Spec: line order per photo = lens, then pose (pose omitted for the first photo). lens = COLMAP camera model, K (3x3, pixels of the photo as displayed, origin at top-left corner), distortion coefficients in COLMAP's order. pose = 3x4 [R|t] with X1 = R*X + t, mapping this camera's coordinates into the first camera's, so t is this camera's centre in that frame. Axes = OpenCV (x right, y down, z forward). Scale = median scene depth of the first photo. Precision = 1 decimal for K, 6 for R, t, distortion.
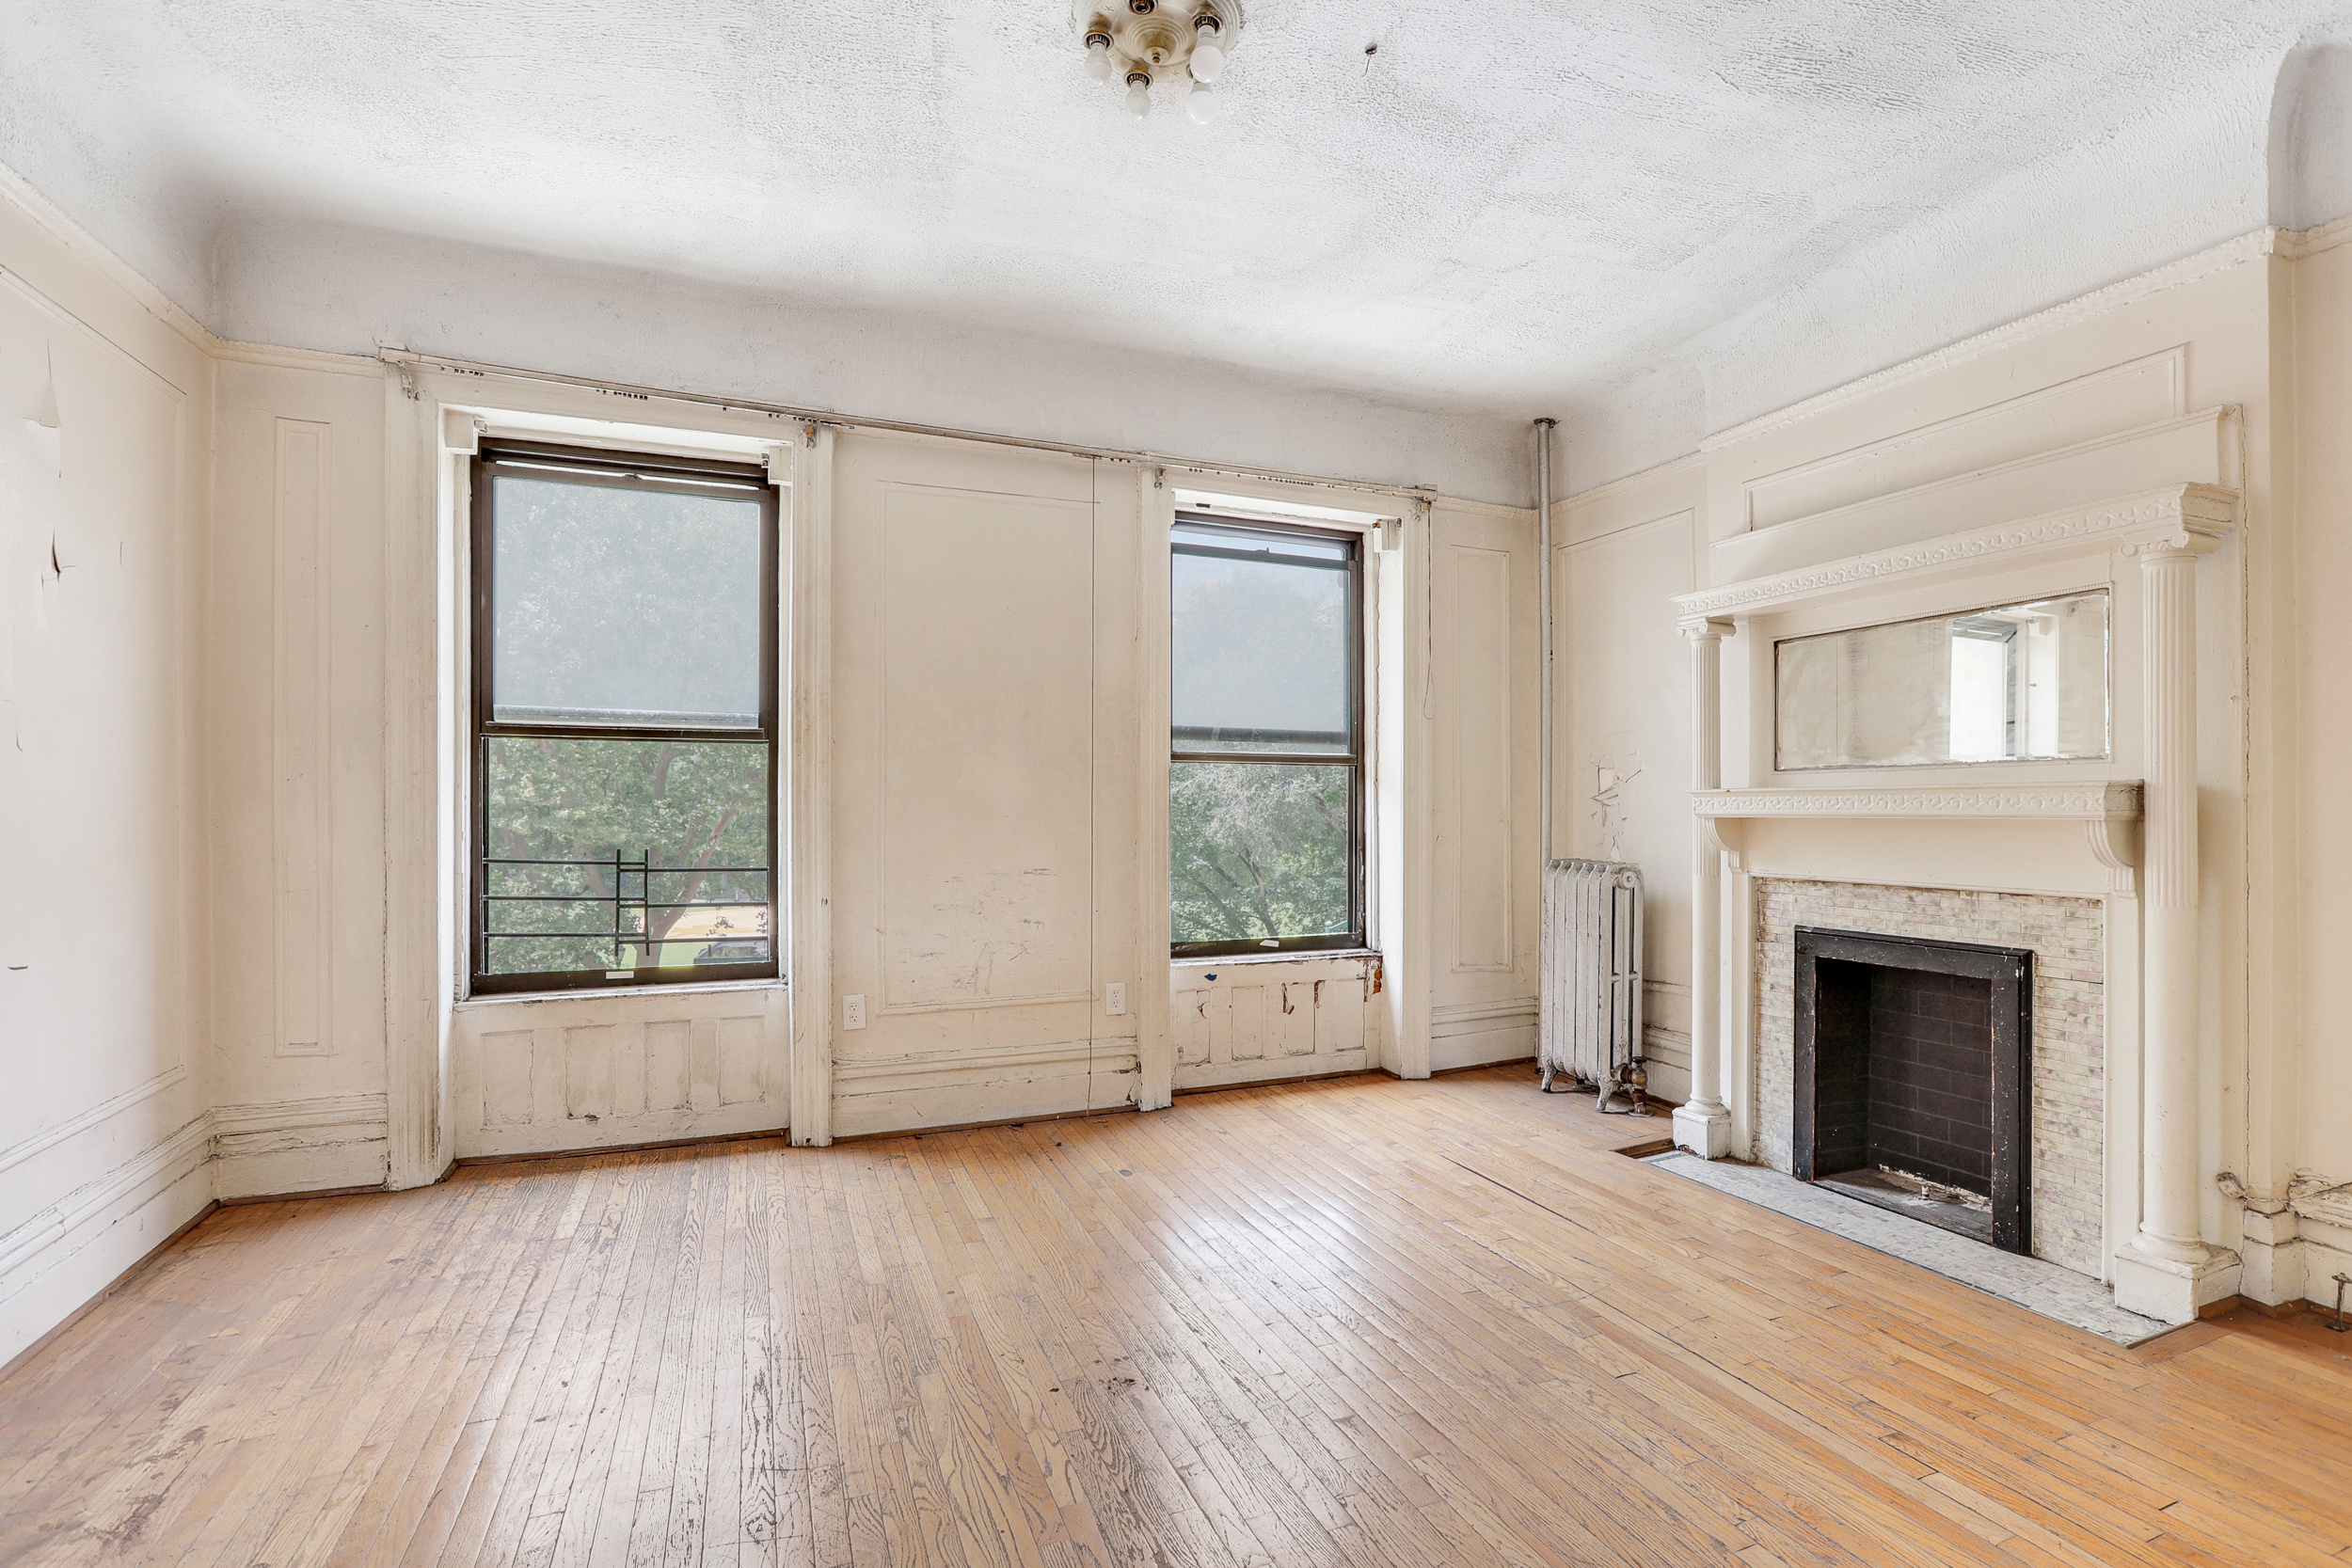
lens RADIAL K [[1109.8, 0, 1188.1], [0, 1109.8, 789.8], [0, 0, 1]] dist [-0.030602, 0.017573]
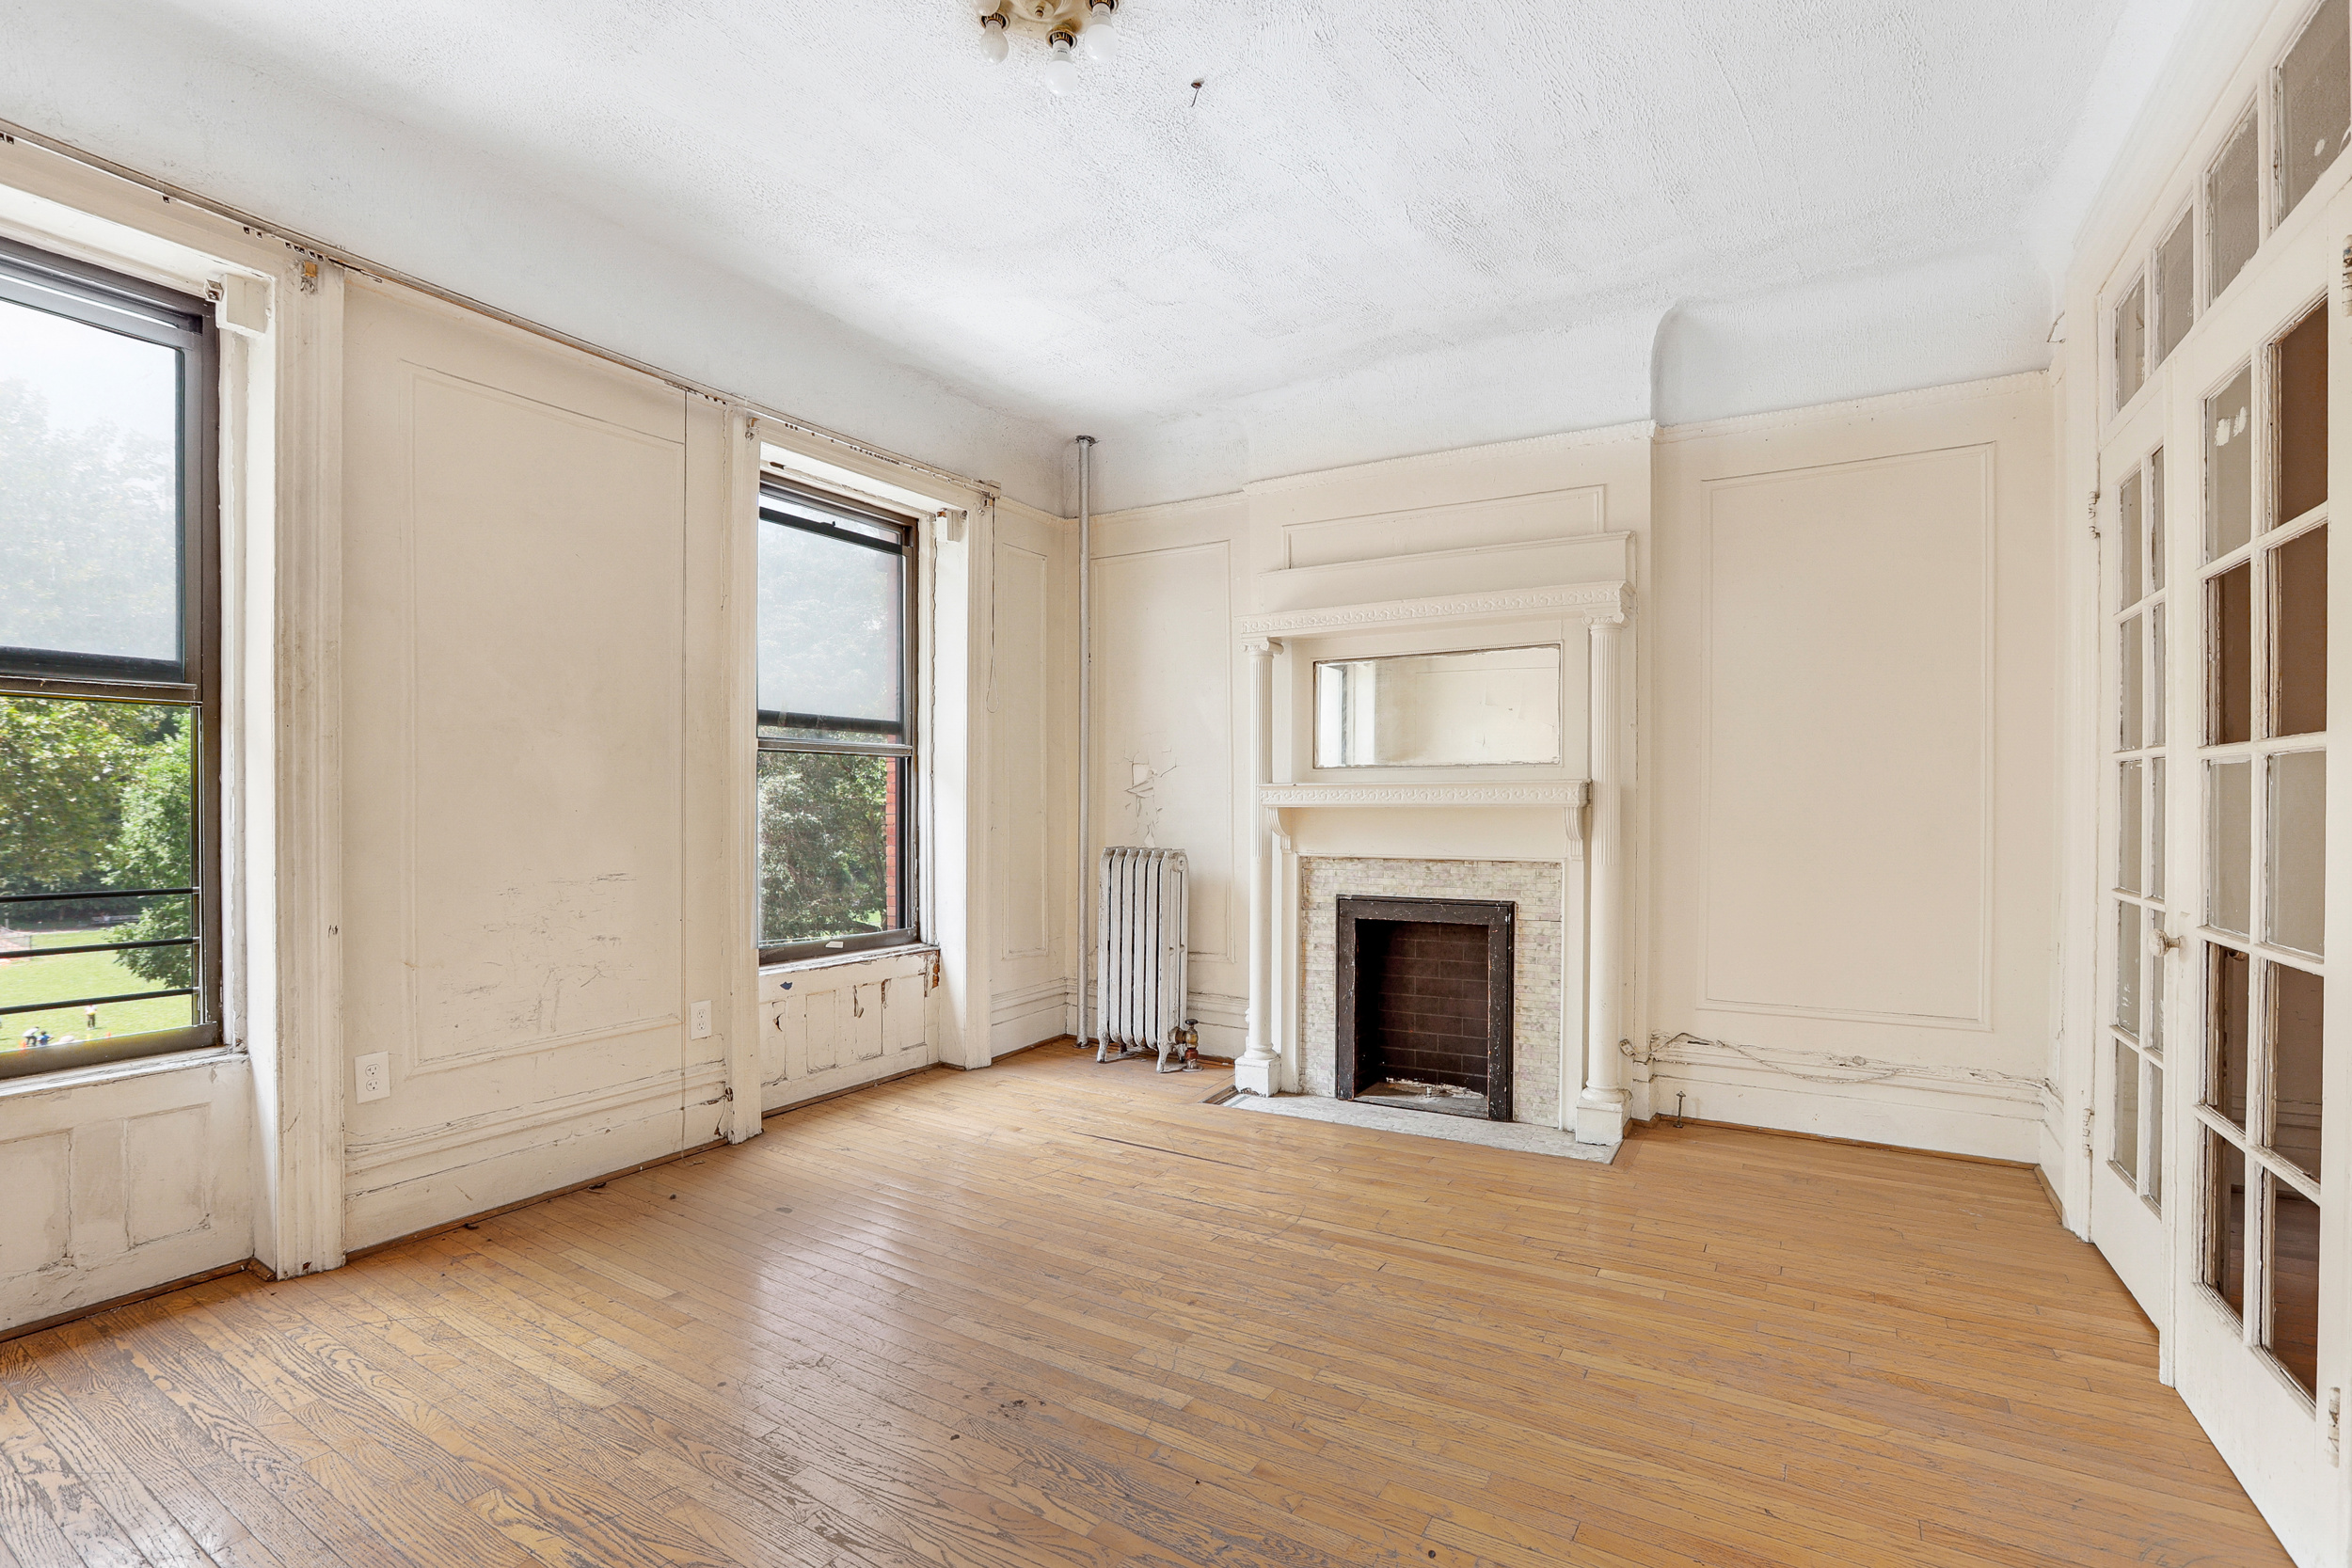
lens RADIAL K [[1109.8, 0, 1176.5], [0, 1109.8, 794.4], [0, 0, 1]] dist [-0.030602, 0.017573]
pose [[0.806463, 0.001733, 0.591283, -0.307757], [-0.007503, 0.999945, 0.007304, 0.003002], [-0.591238, -0.010327, 0.806431, 0.097563]]
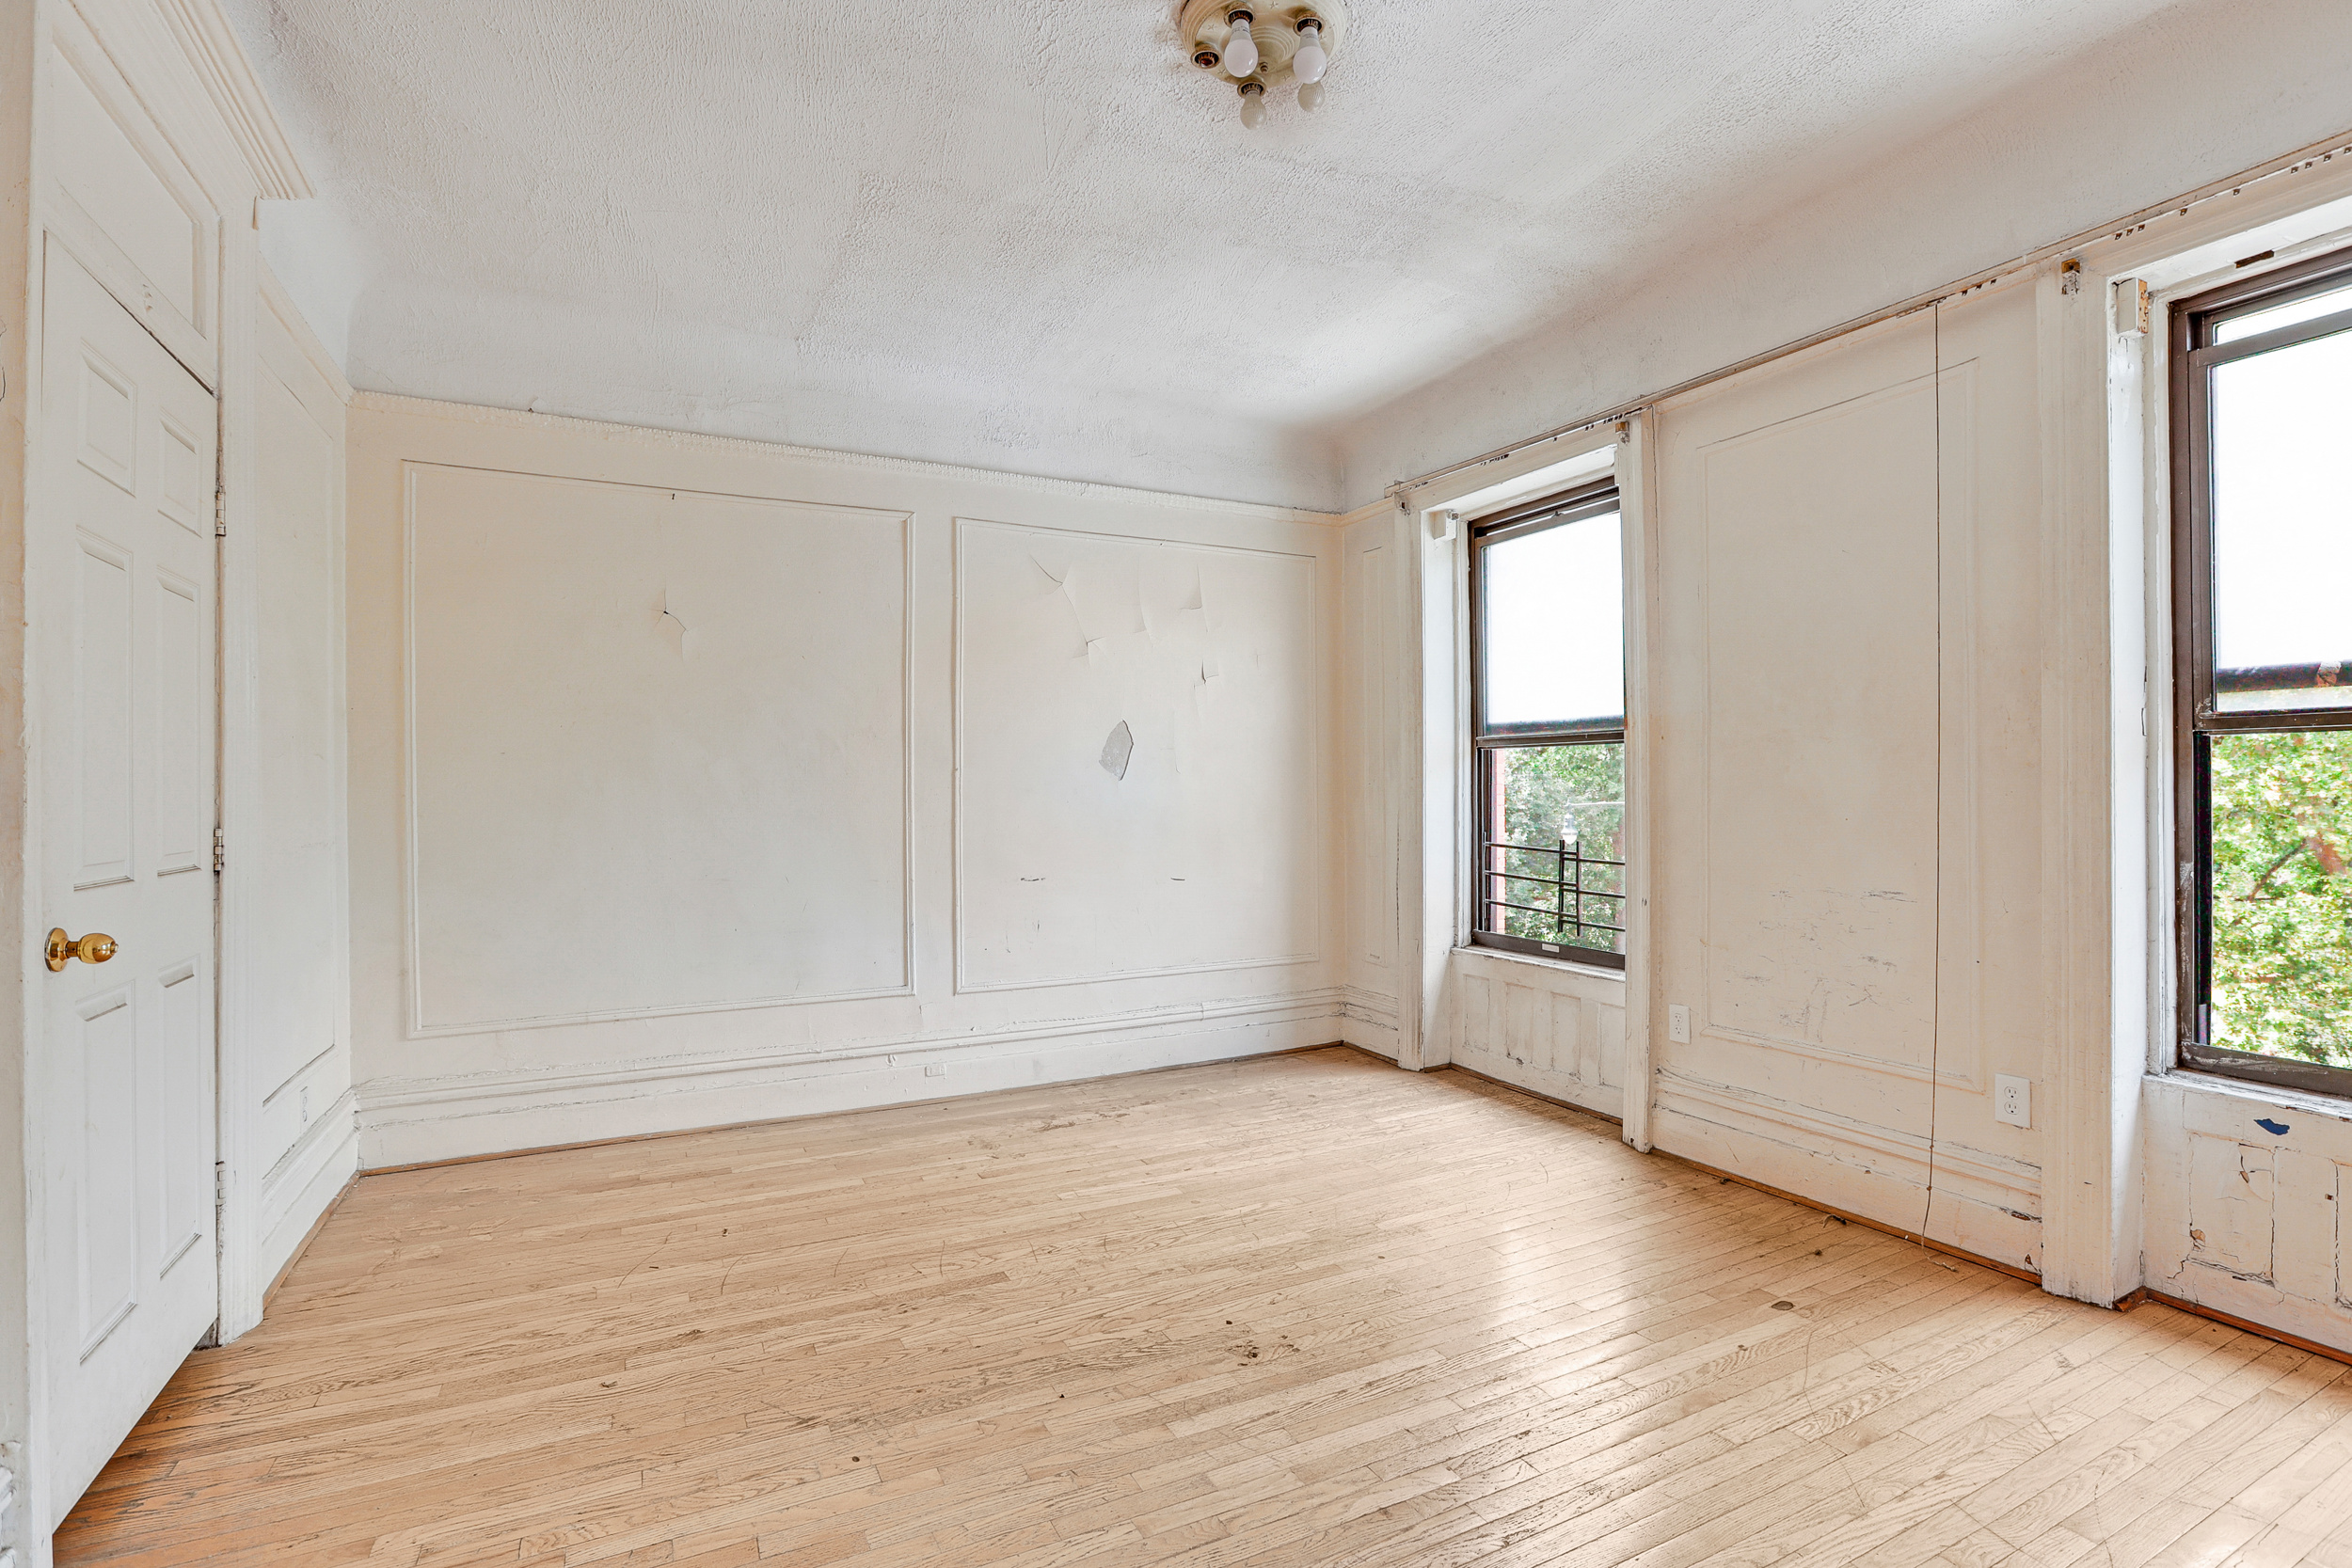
lens RADIAL K [[1109.8, 0, 1224.2], [0, 1109.8, 792.1], [0, 0, 1]] dist [-0.030602, 0.017573]
pose [[0.106890, -0.004459, -0.994261, 0.599185], [0.004926, 0.999980, -0.003955, 0.006639], [0.994259, -0.004475, 0.106910, 0.527376]]
